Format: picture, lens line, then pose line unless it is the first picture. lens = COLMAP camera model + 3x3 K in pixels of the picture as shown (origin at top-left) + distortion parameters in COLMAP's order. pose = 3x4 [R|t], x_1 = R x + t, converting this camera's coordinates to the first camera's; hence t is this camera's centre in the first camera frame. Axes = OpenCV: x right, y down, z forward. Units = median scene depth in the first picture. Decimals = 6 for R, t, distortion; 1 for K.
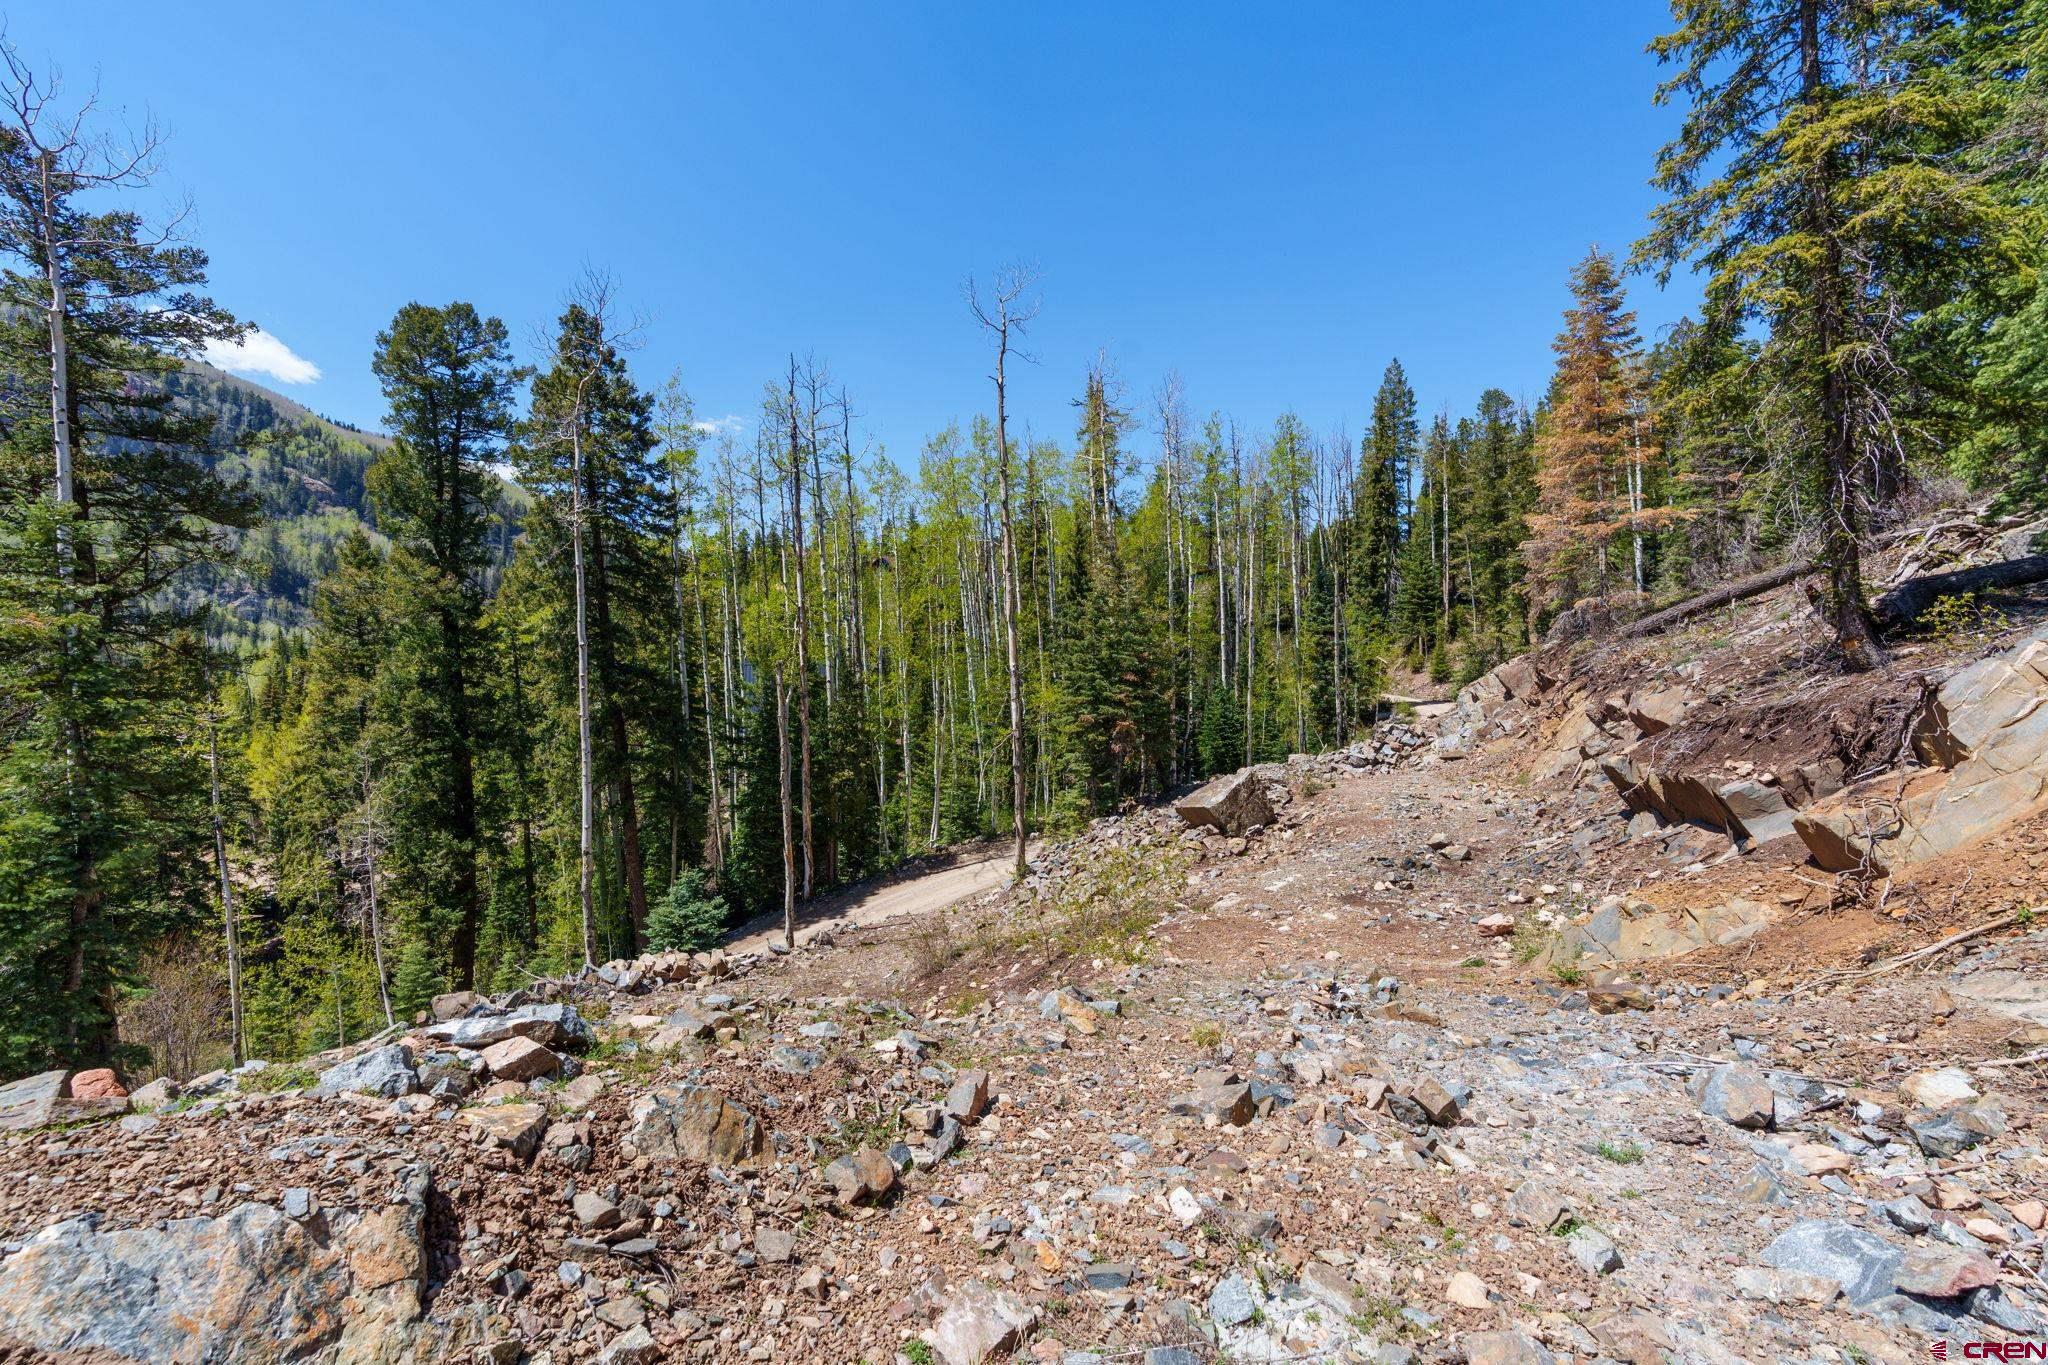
lens RADIAL K [[921.3, 0, 1018.6], [0, 921.3, 683.8], [0, 0, 1]] dist [-0.010074, 0.005212]
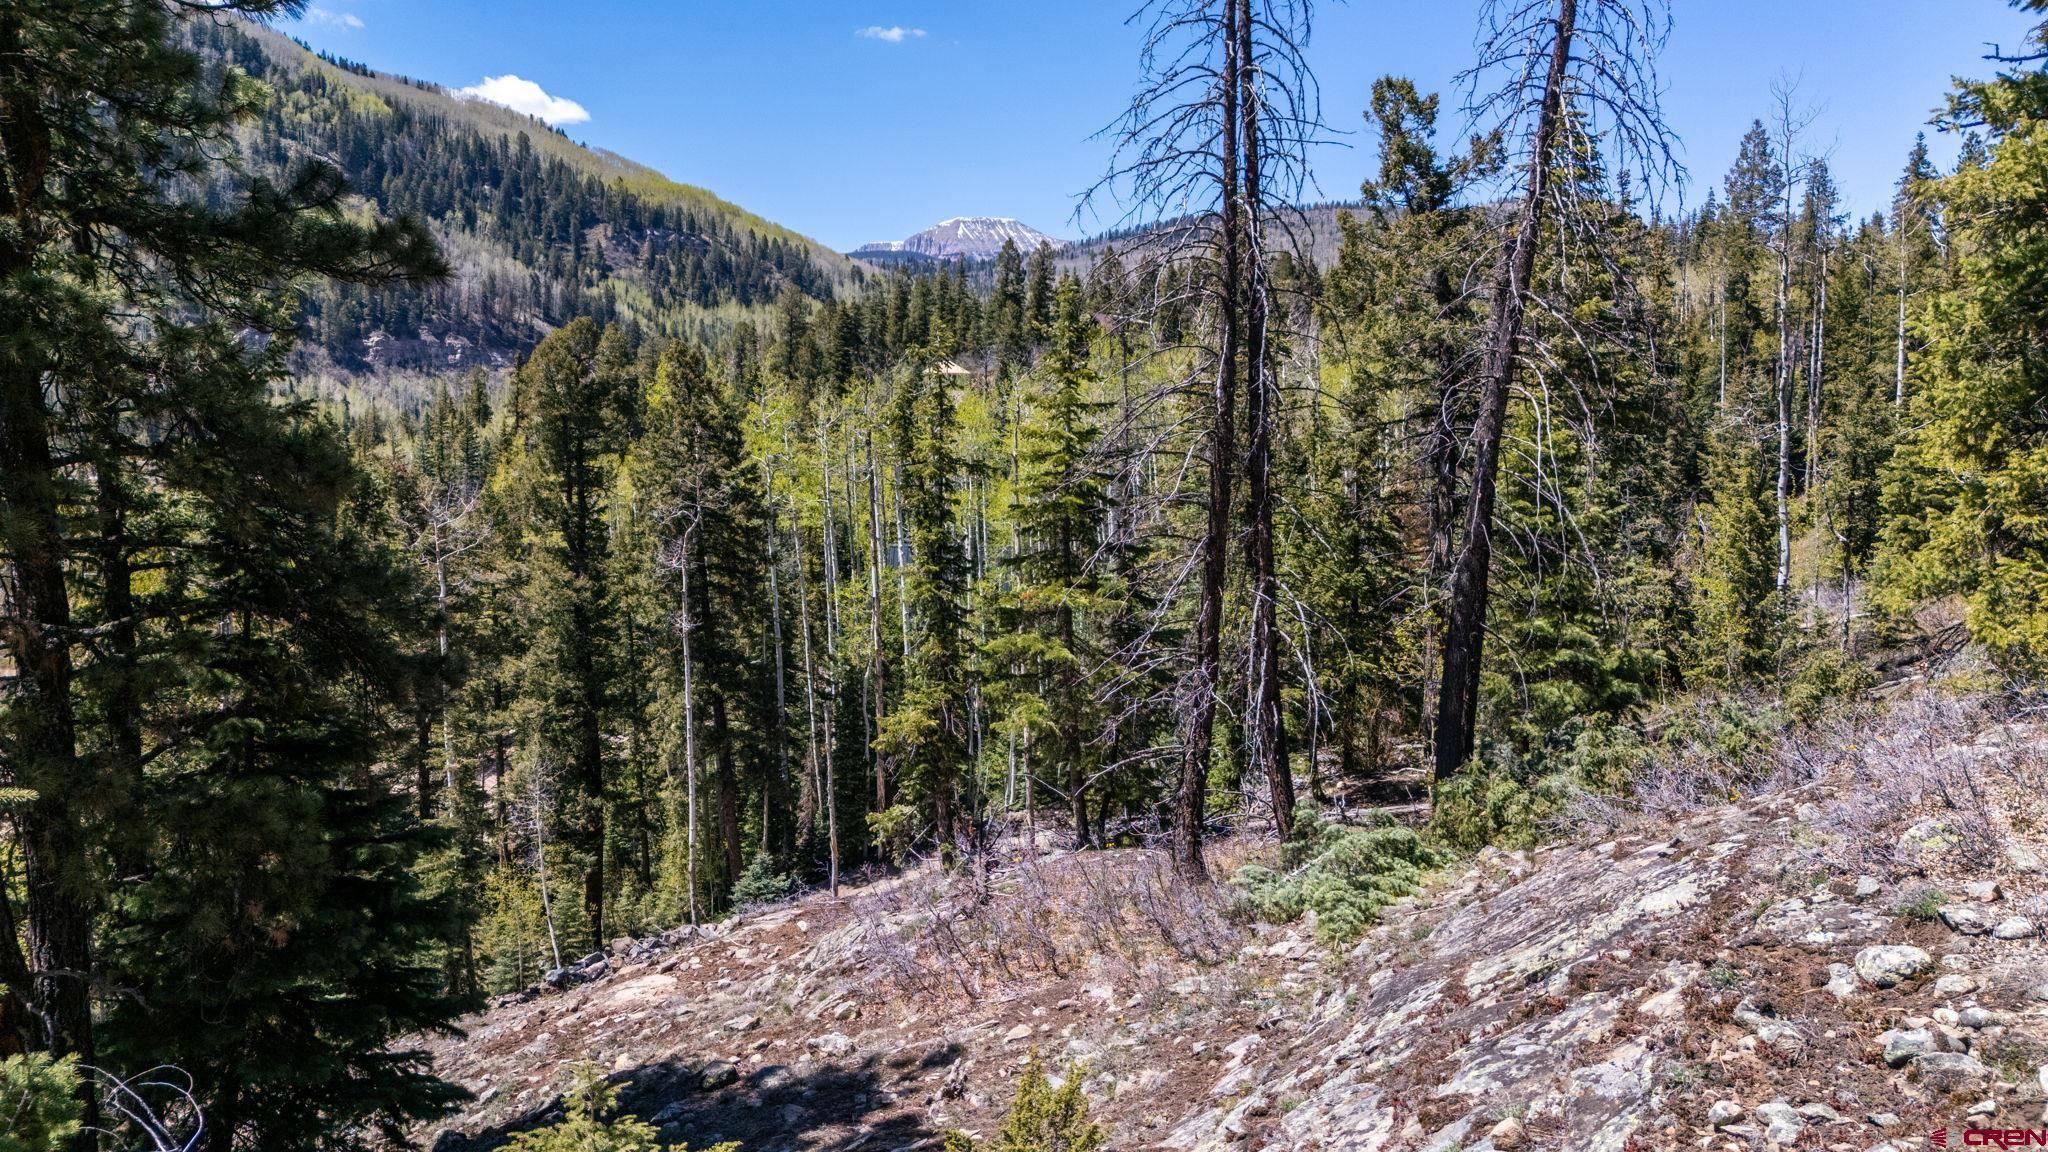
lens RADIAL K [[1501.3, 0, 1026.4], [0, 1501.3, 579.9], [0, 0, 1]] dist [0.066725, -0.050916]
pose [[0.975352, 0.029164, -0.218720, 0.348796], [-0.010103, 0.996090, 0.087766, -0.280150], [0.220425, -0.083393, 0.971833, -0.733217]]
